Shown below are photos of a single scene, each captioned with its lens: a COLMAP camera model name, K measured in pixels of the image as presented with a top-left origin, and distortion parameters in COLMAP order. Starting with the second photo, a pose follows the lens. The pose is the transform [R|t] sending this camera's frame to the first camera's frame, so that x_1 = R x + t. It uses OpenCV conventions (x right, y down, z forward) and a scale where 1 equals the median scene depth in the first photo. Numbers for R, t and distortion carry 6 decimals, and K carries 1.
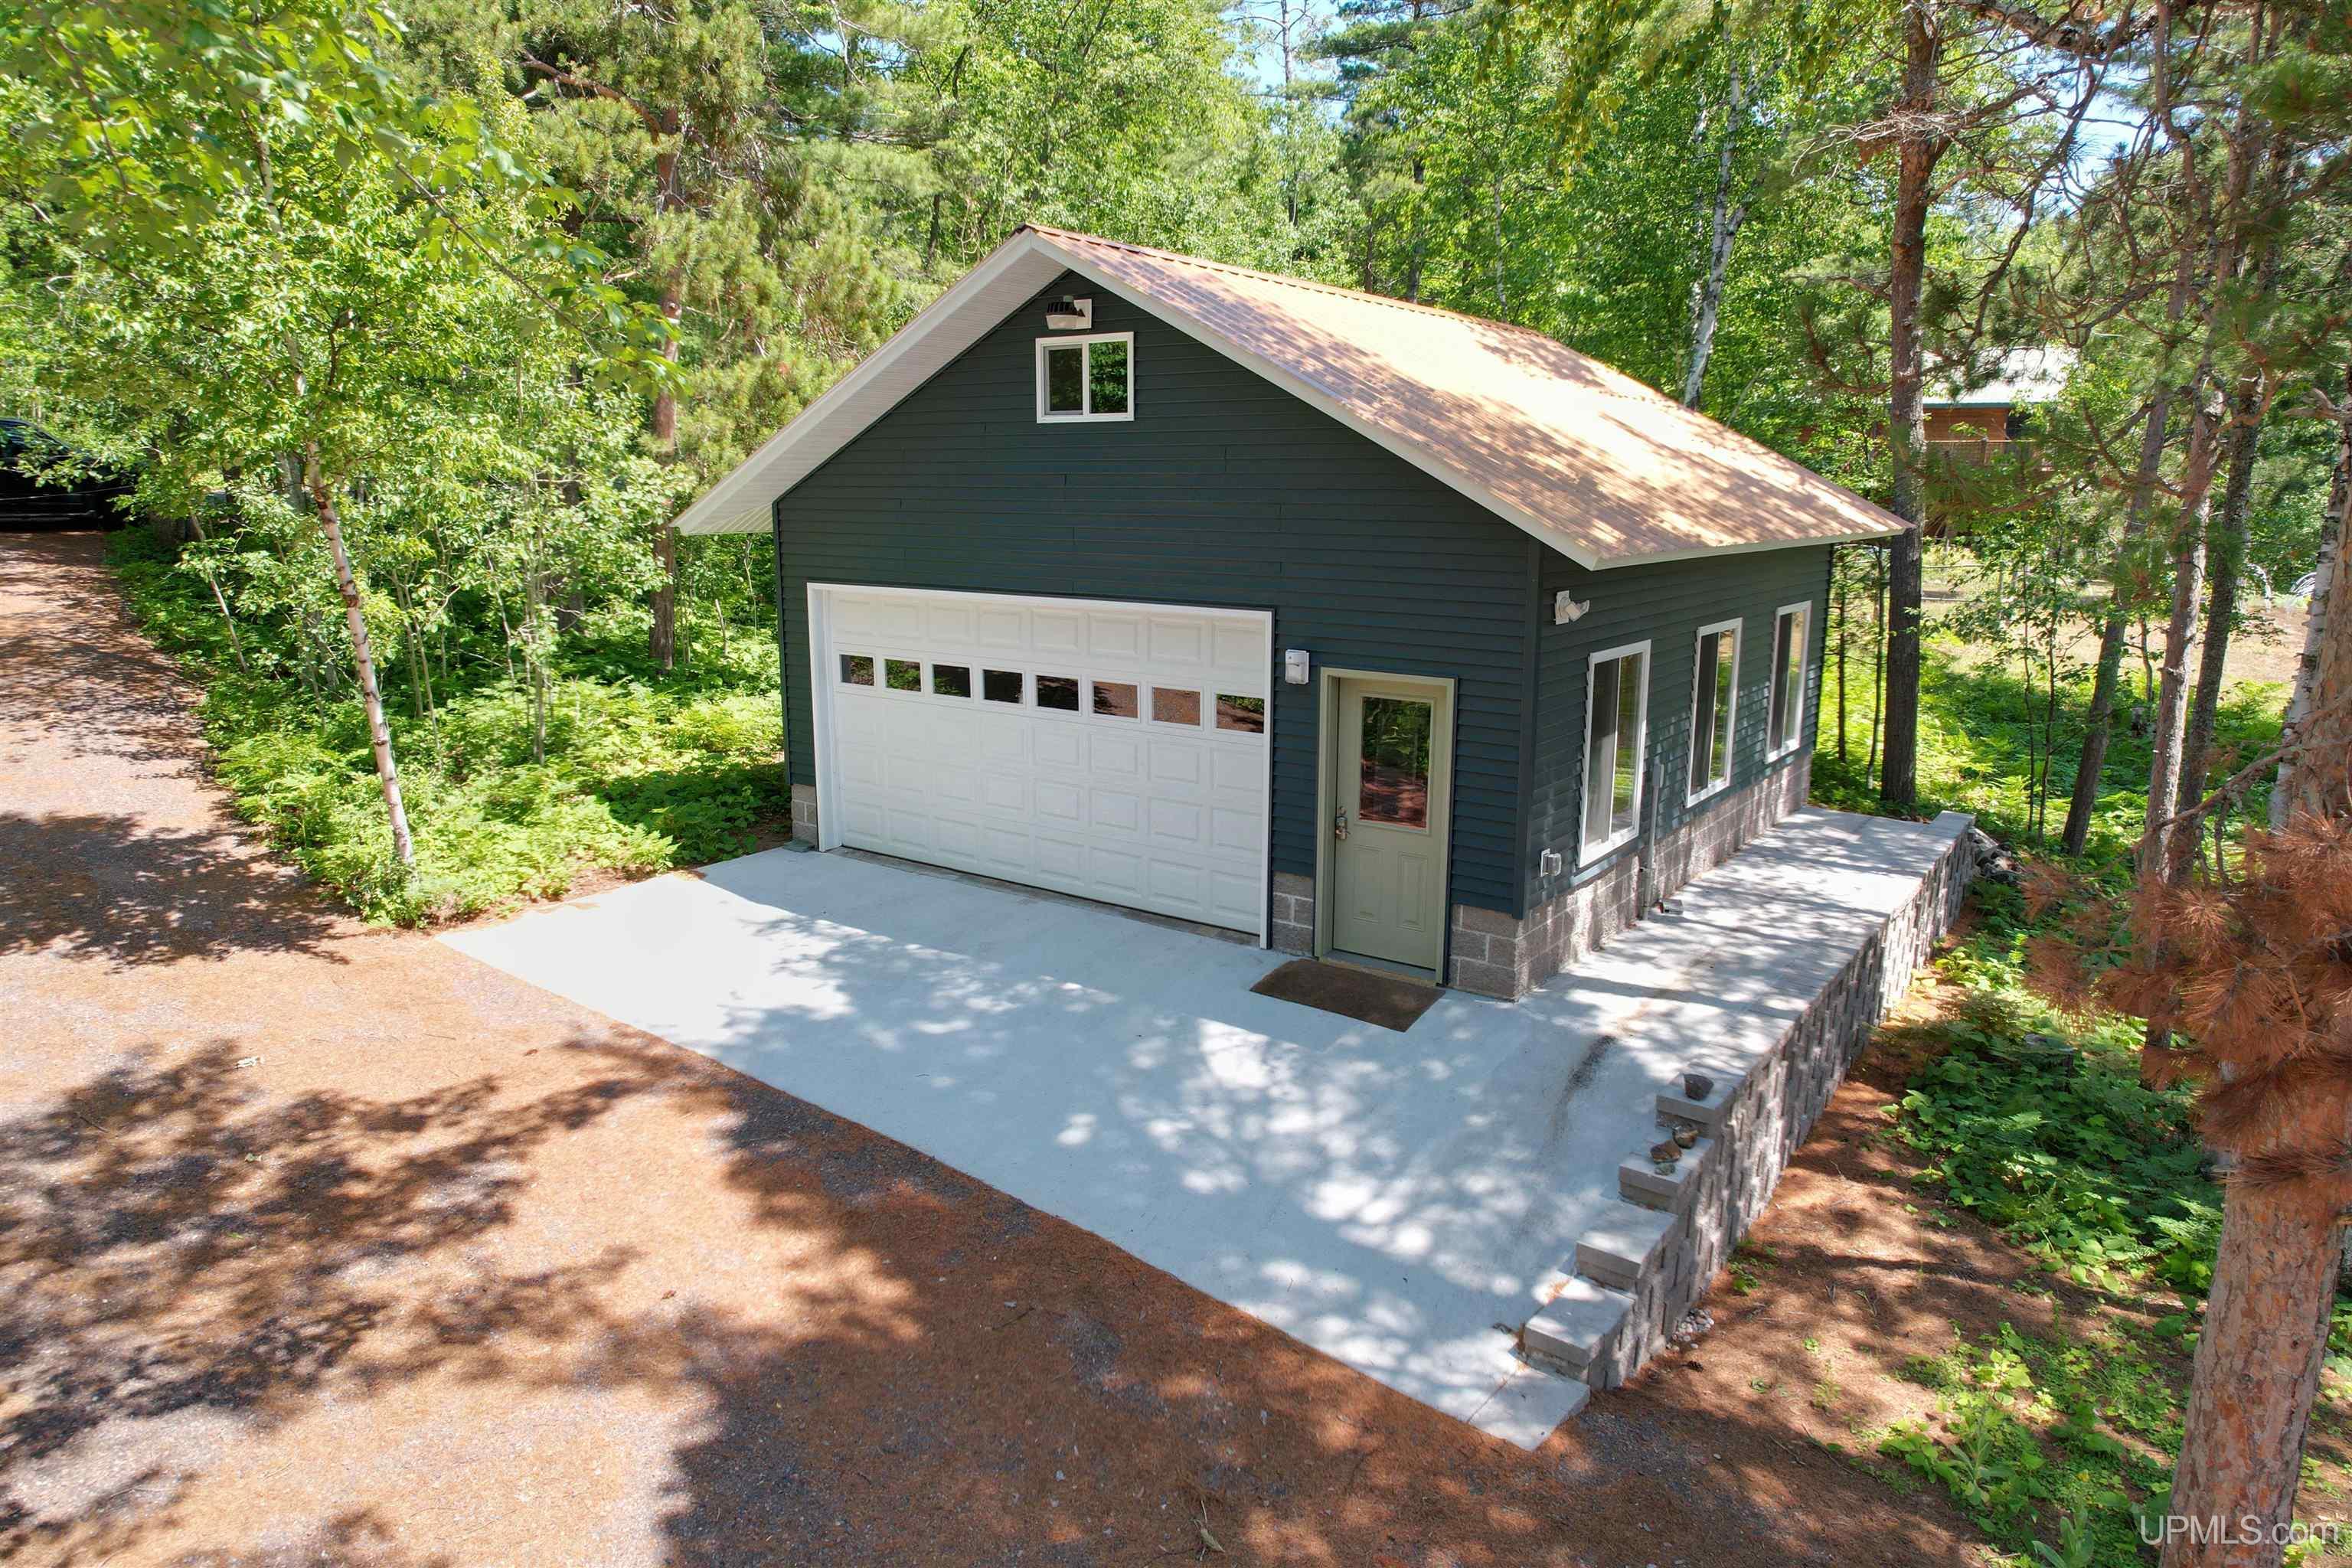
lens RADIAL K [[1496.8, 0, 1165.3], [0, 1496.8, 779.9], [0, 0, 1]] dist [-0.129867, 0.158207]
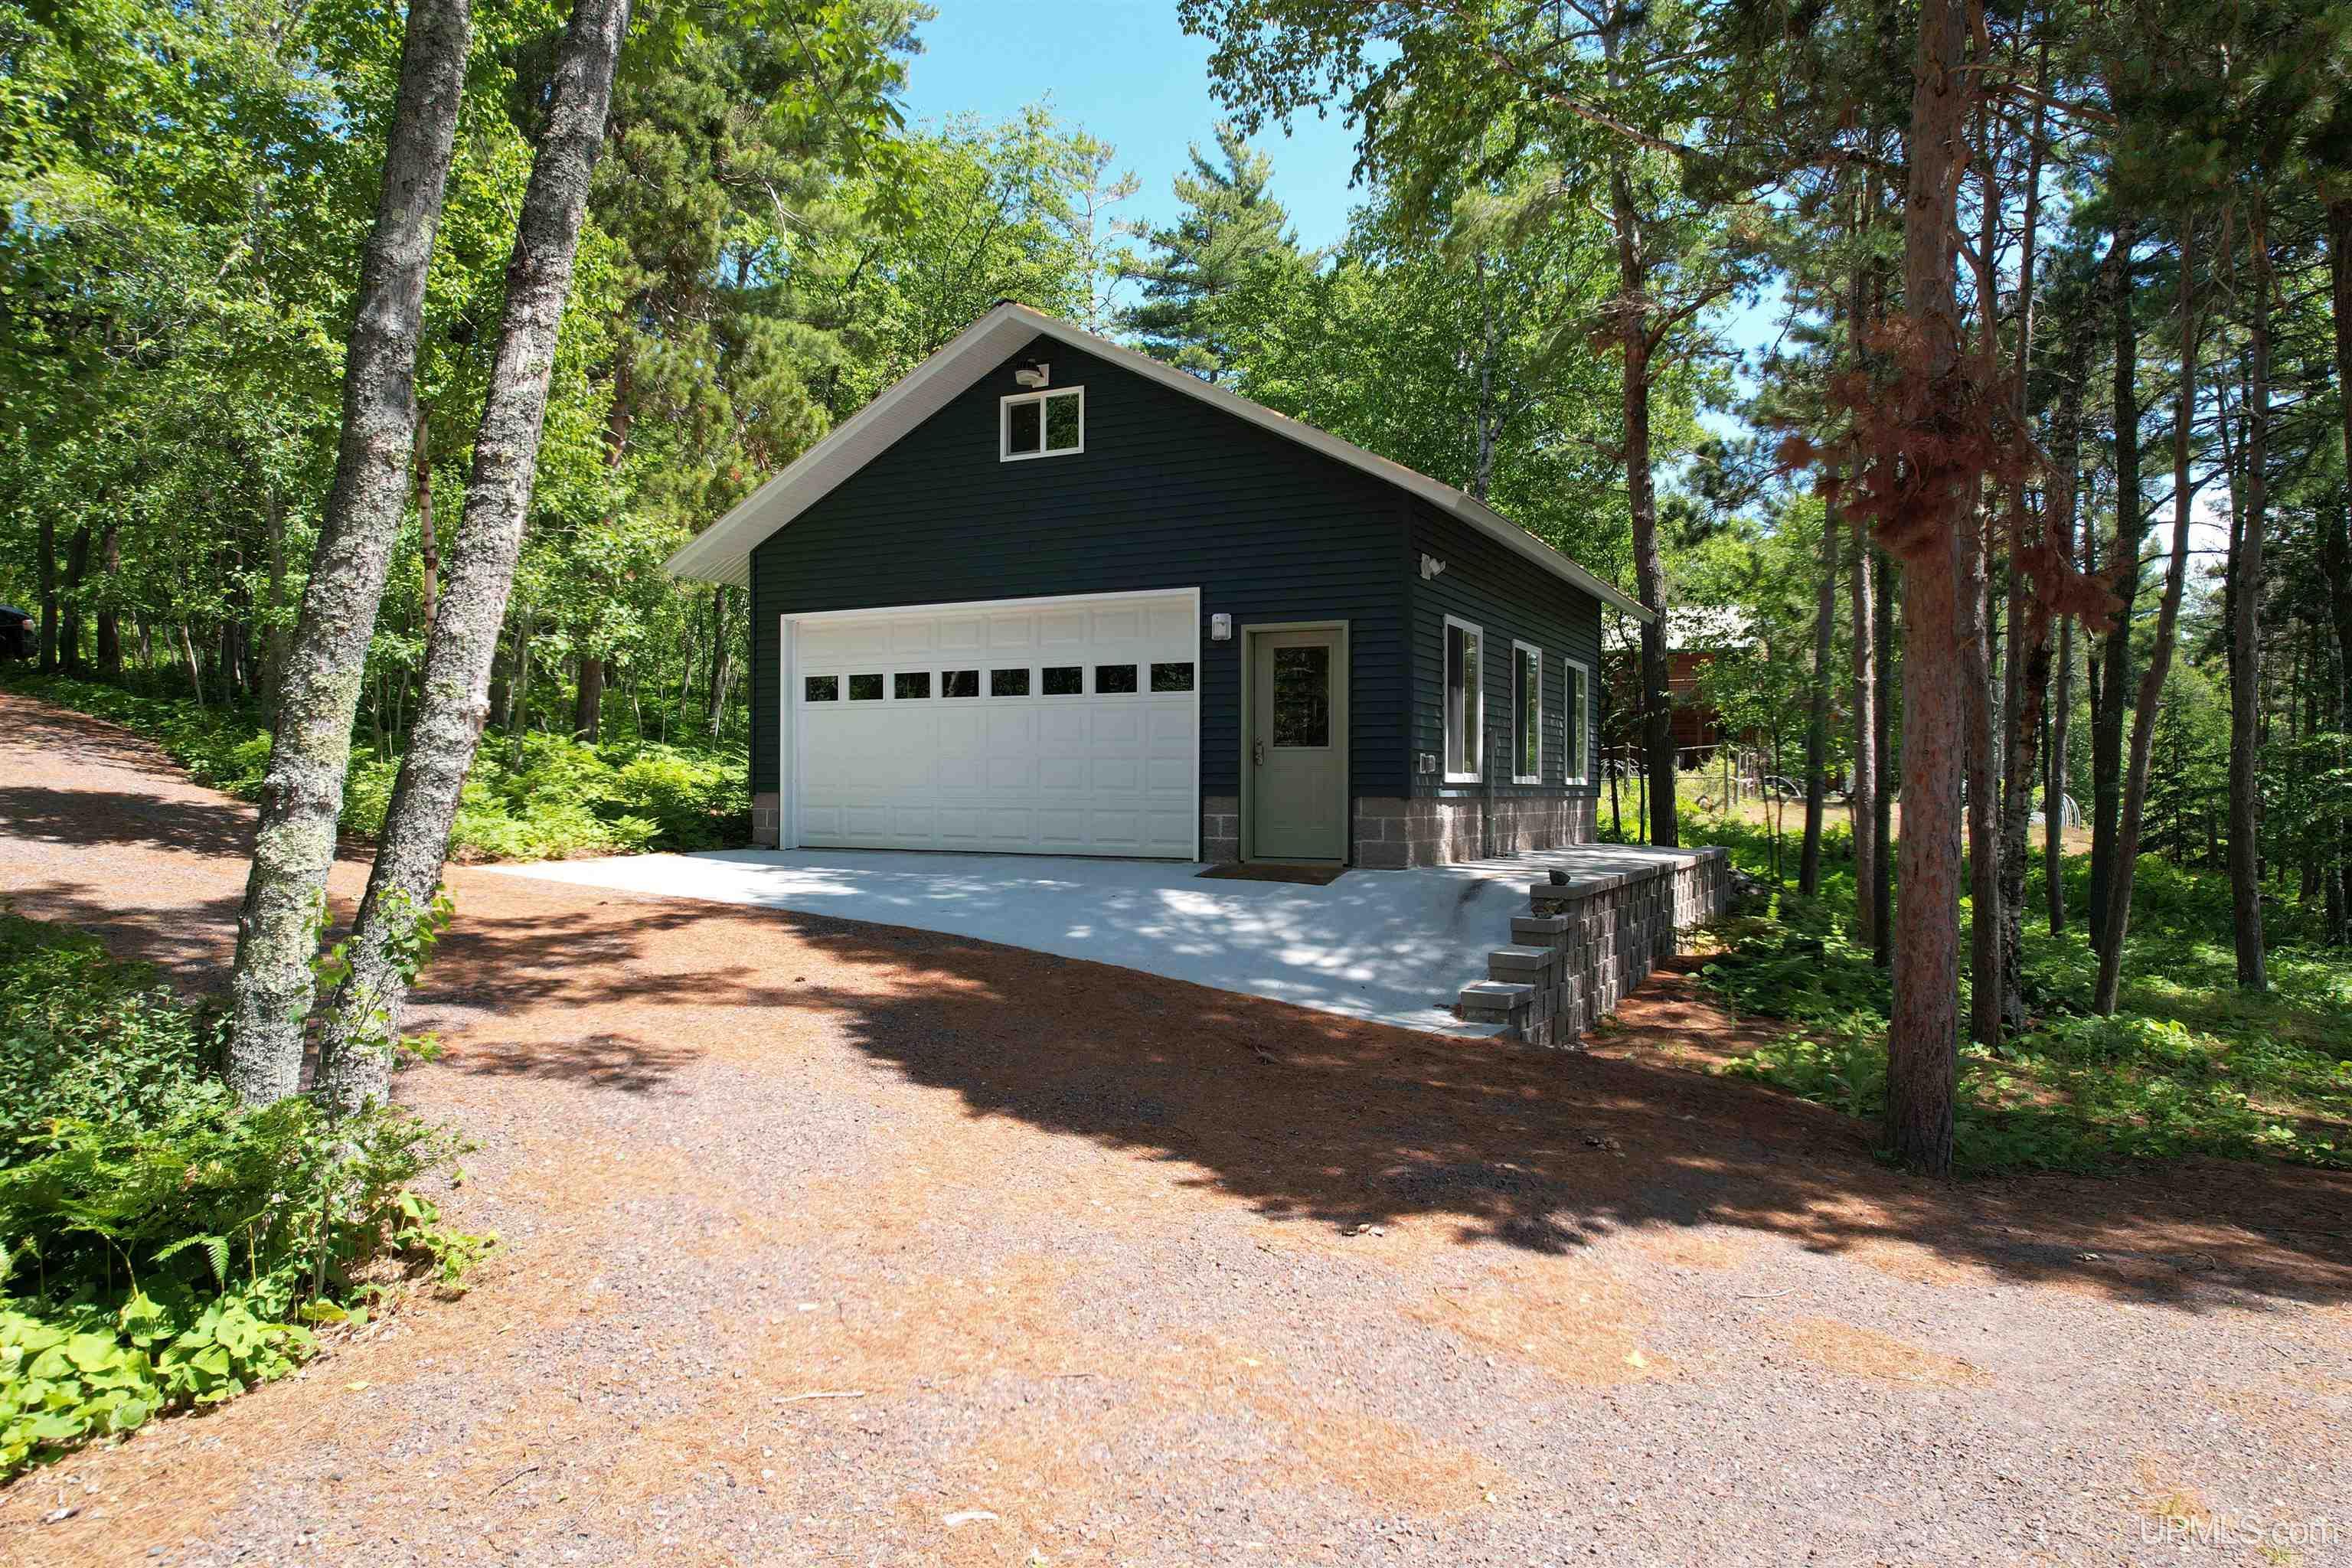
lens RADIAL K [[1496.8, 0, 1165.3], [0, 1496.8, 779.9], [0, 0, 1]] dist [-0.129867, 0.158207]
pose [[0.989047, 0.005691, 0.147492, -0.137995], [0.023333, 0.980664, -0.194304, 0.281672], [-0.145746, 0.195618, 0.969790, -0.192390]]
